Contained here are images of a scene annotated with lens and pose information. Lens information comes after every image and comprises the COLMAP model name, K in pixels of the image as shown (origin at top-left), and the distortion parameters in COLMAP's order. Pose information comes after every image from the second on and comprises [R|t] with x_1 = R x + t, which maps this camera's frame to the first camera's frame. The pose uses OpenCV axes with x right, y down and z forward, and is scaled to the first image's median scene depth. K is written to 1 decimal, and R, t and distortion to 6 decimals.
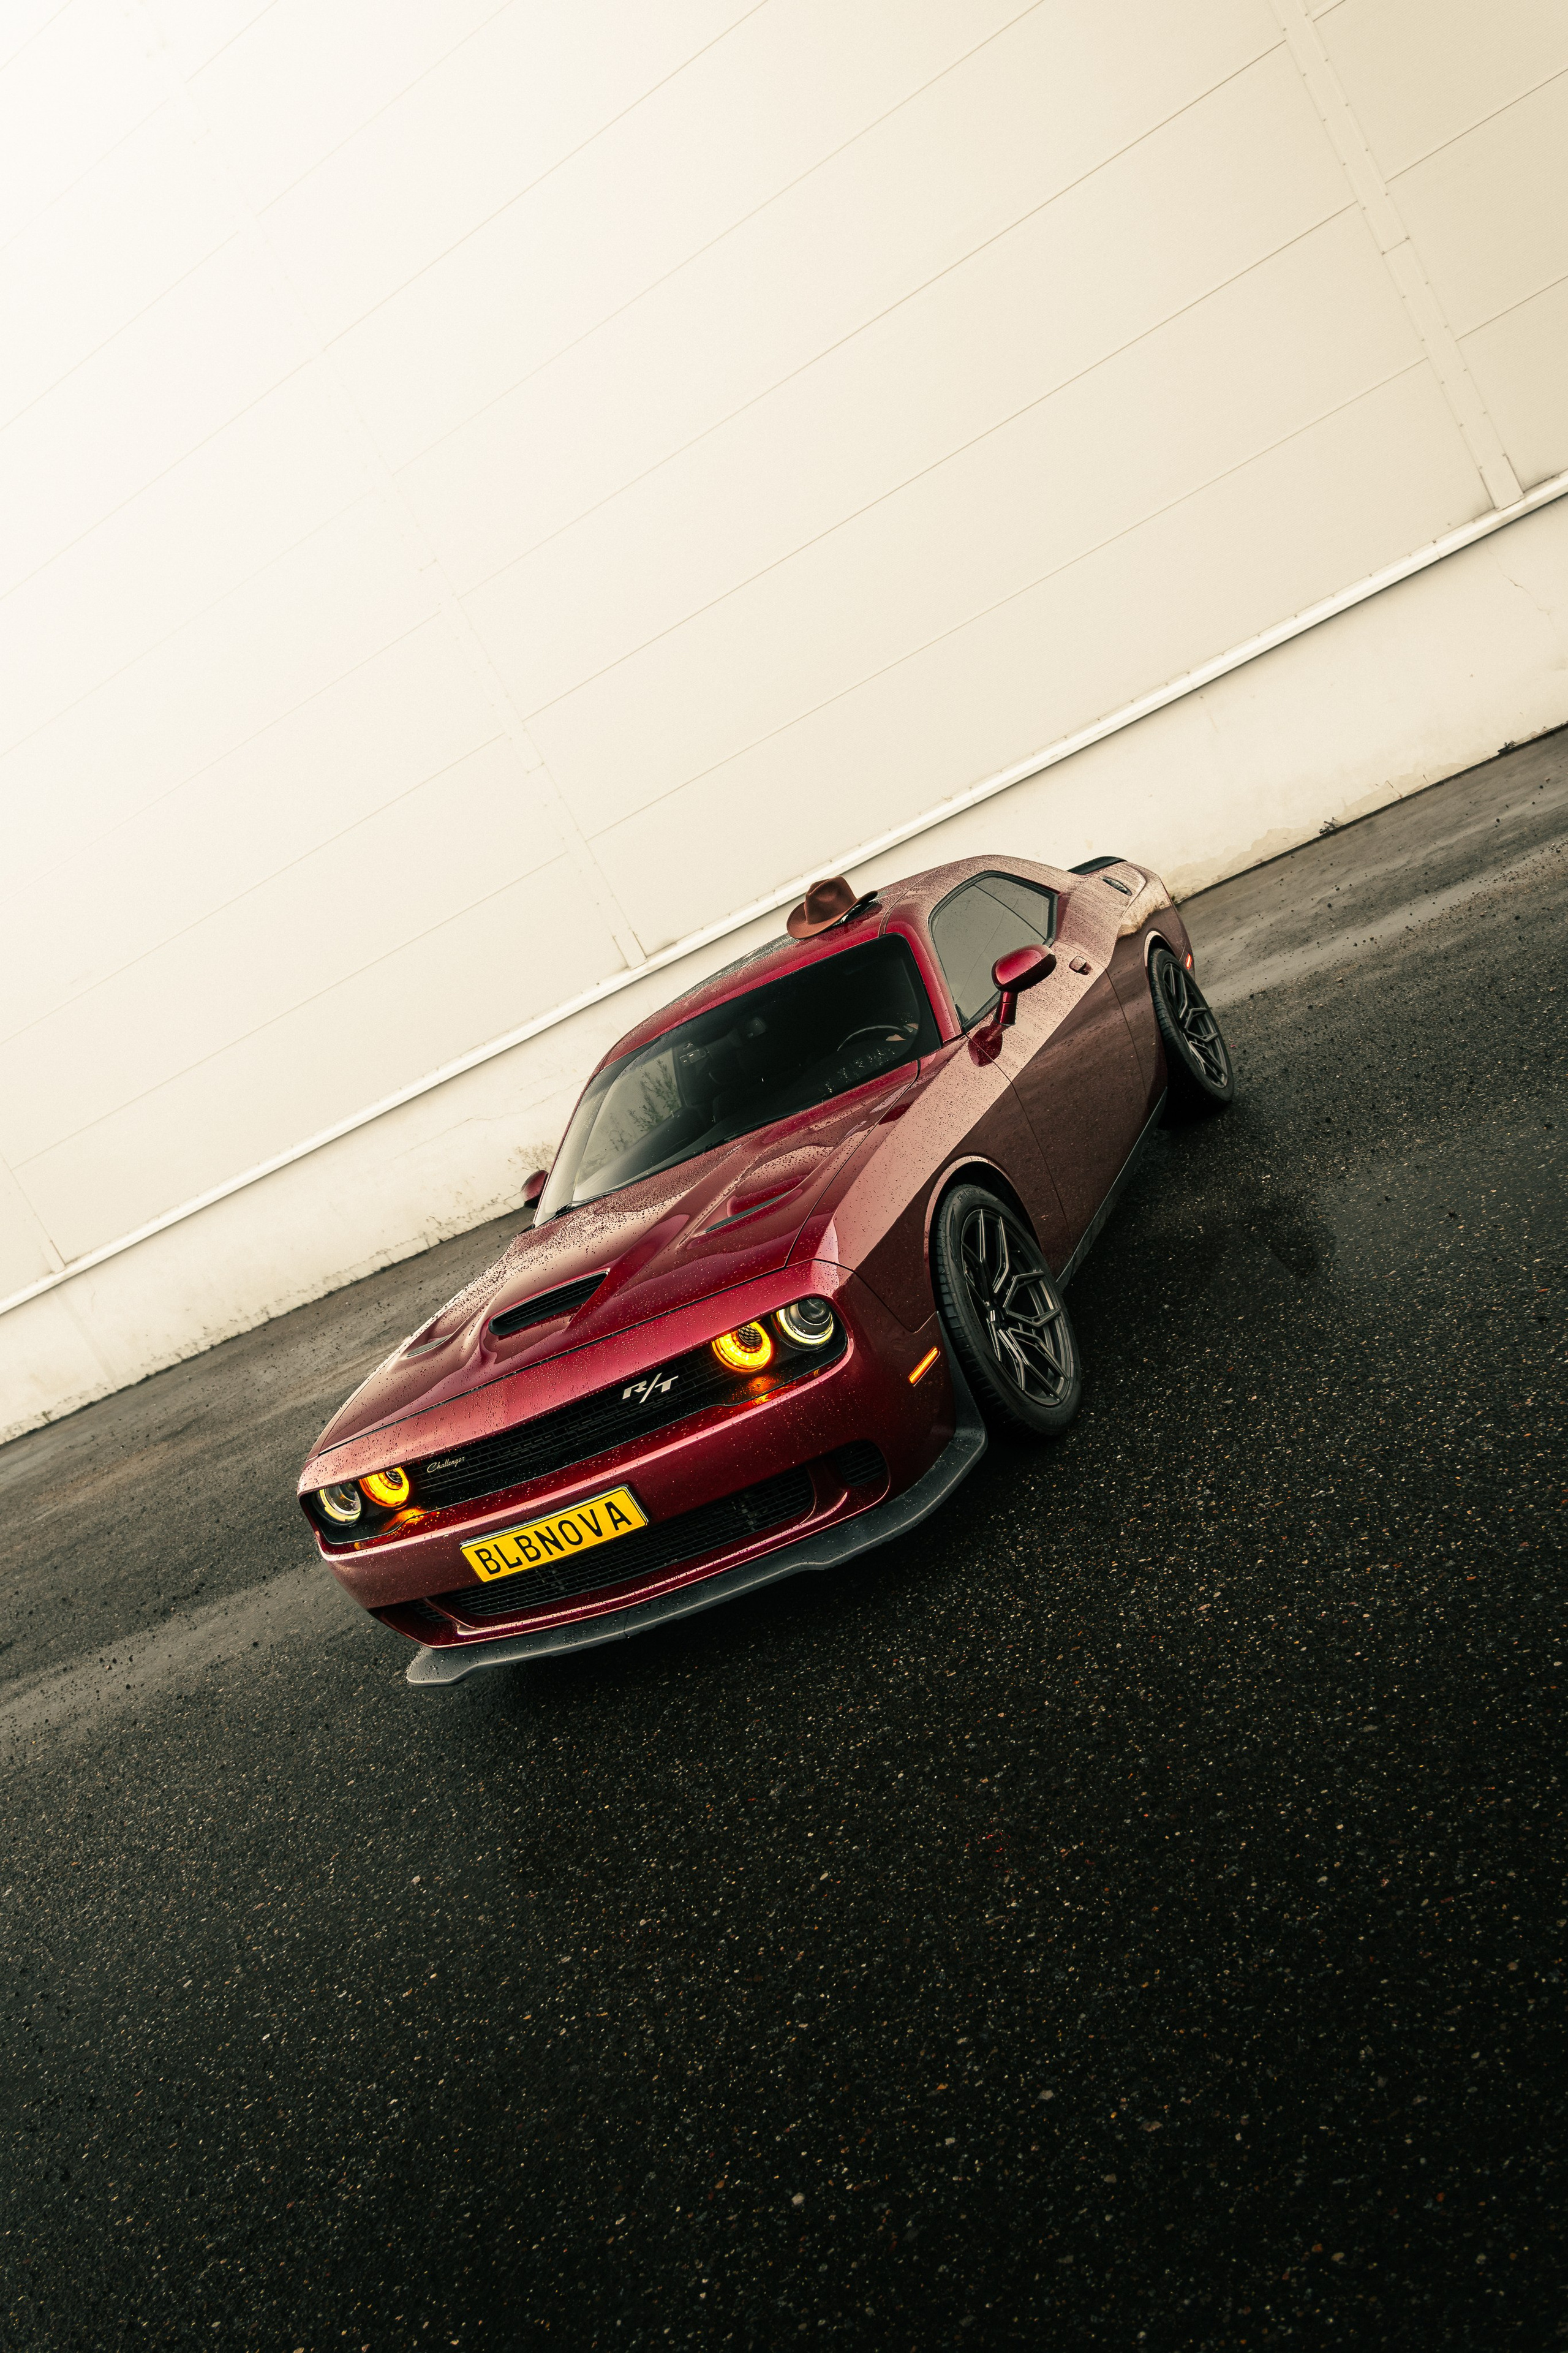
lens RADIAL K [[1891.1, 0, 807.3], [0, 1891.1, 1162.0], [0, 0, 1]] dist [0.008742, 0.000316]
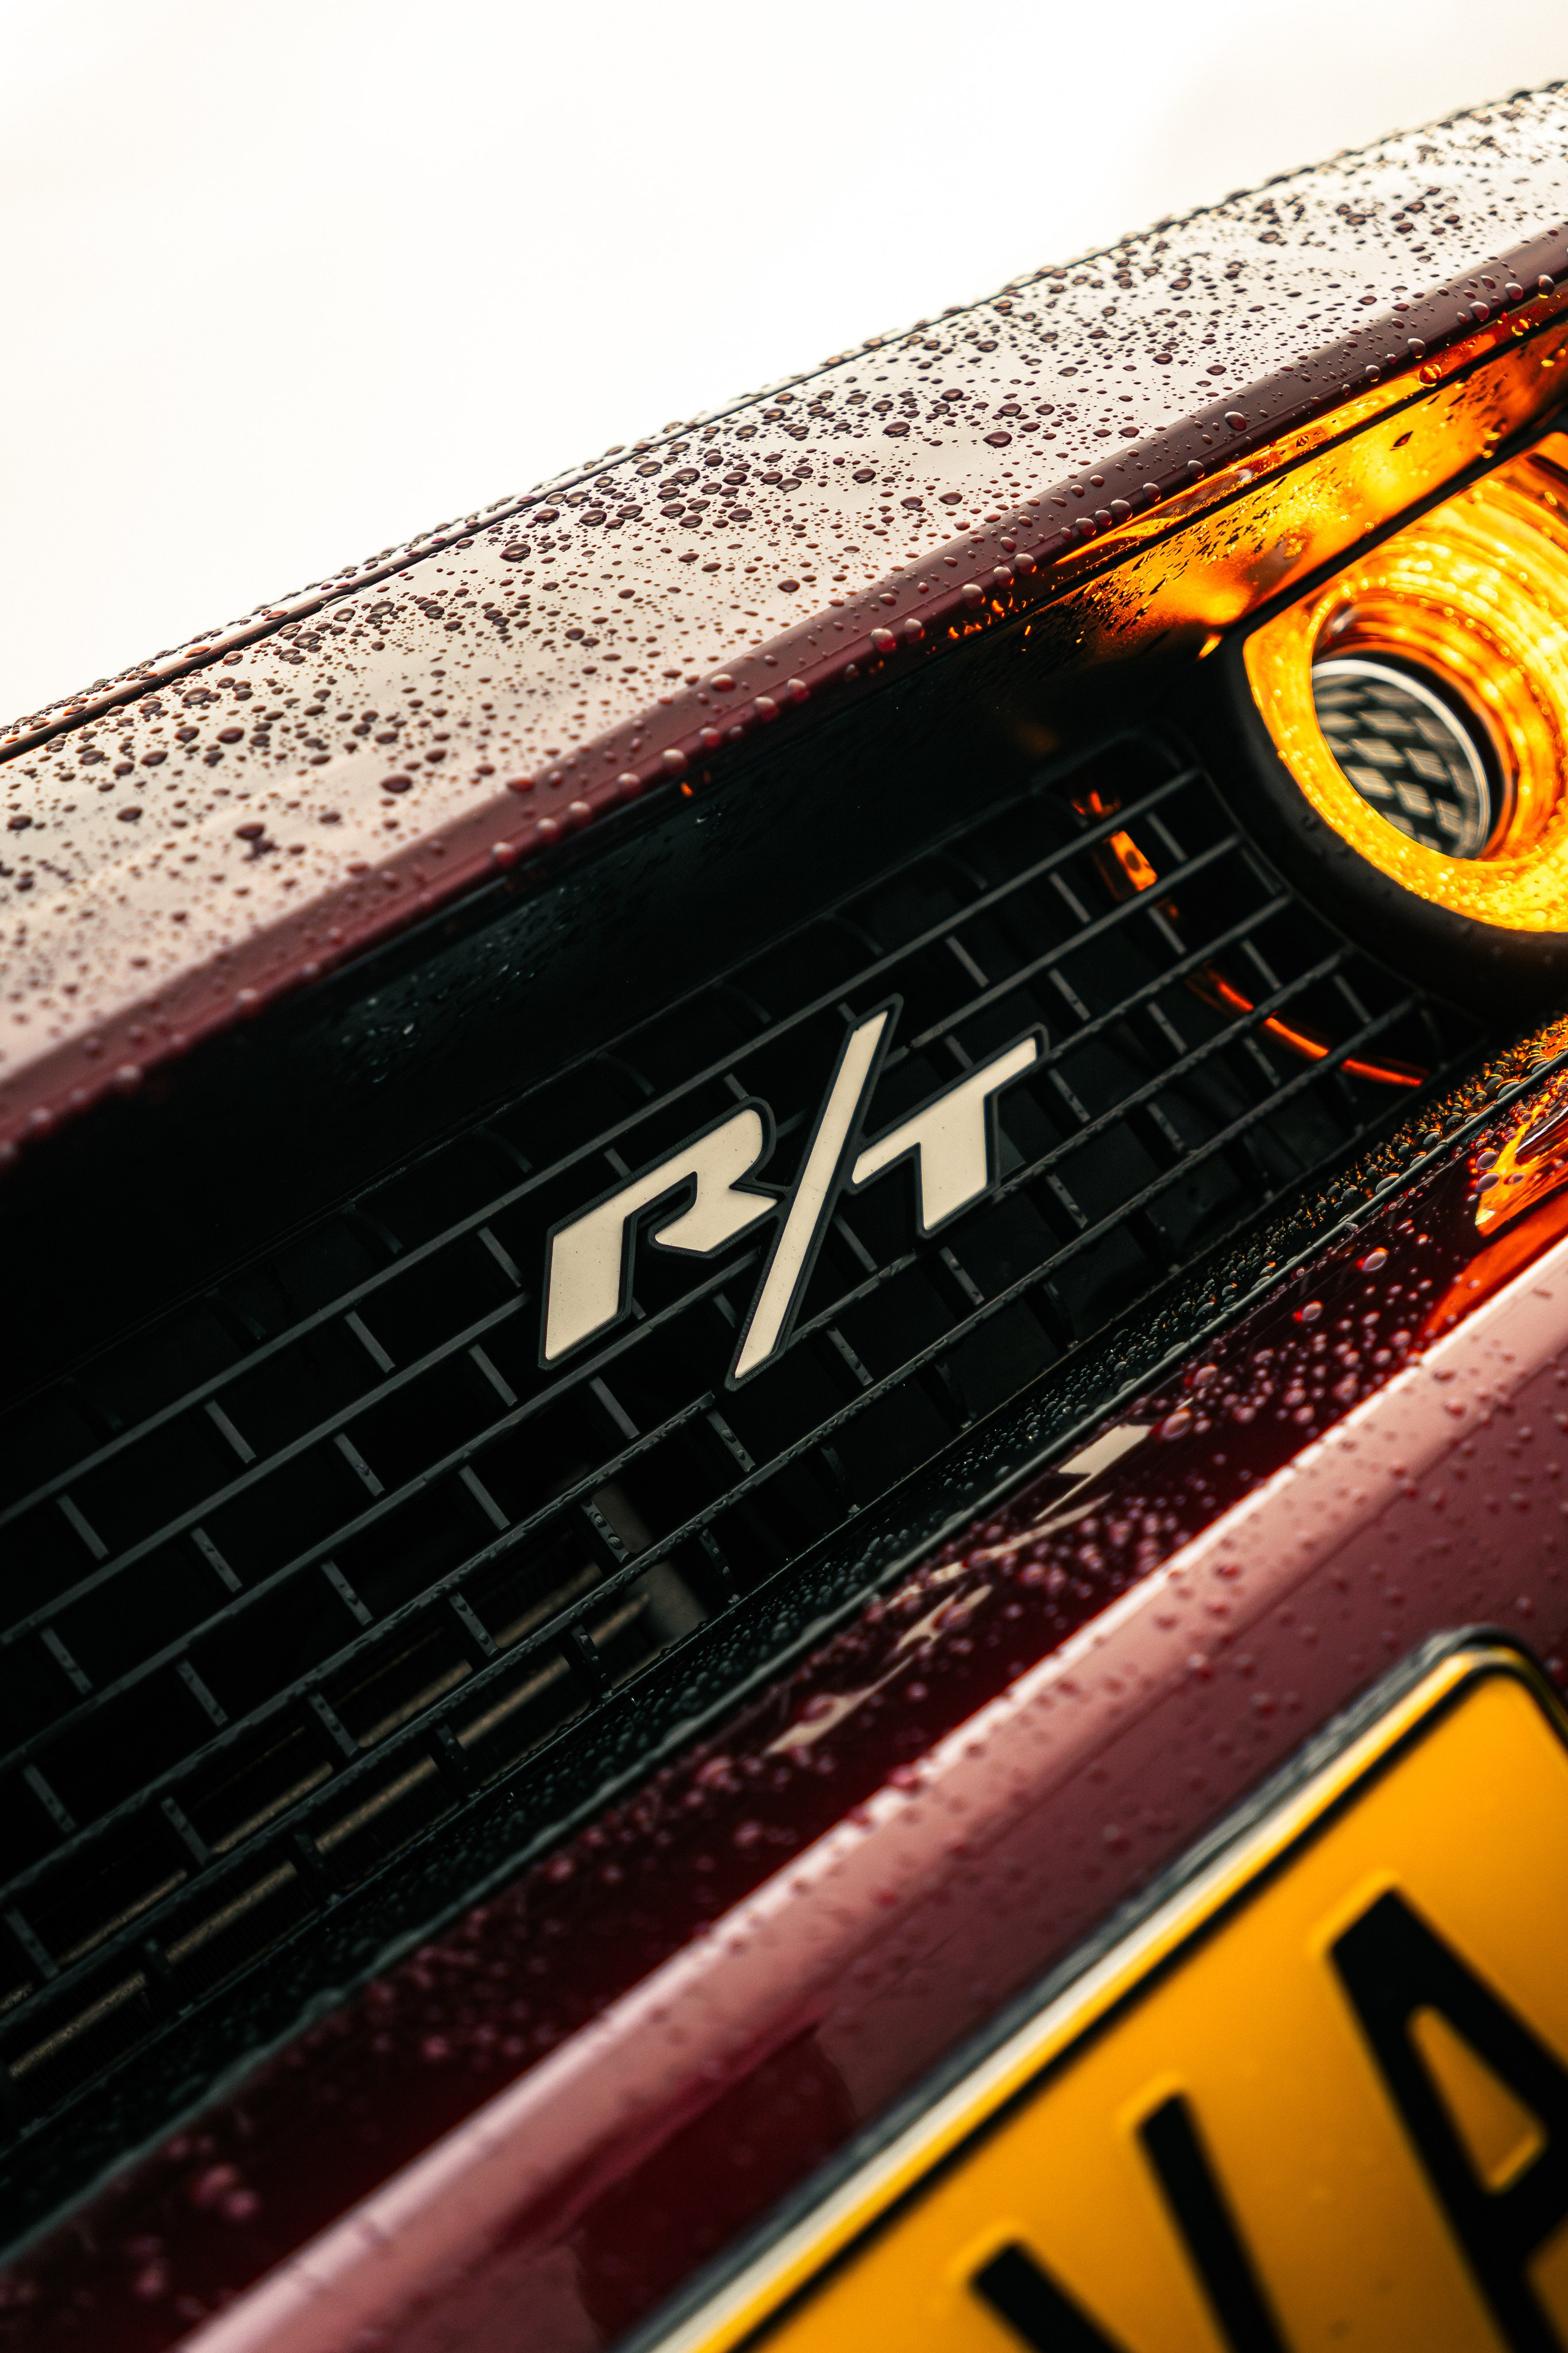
lens RADIAL K [[4129.4, 0, 785.2], [0, 4129.4, 1179.5], [0, 0, 1]] dist [0.037152, 0.000000]
pose [[0.764261, 0.071267, 0.640957, -0.211440], [0.377011, 0.756981, -0.533706, 0.224683], [-0.523228, 0.649539, 0.551663, 0.886523]]
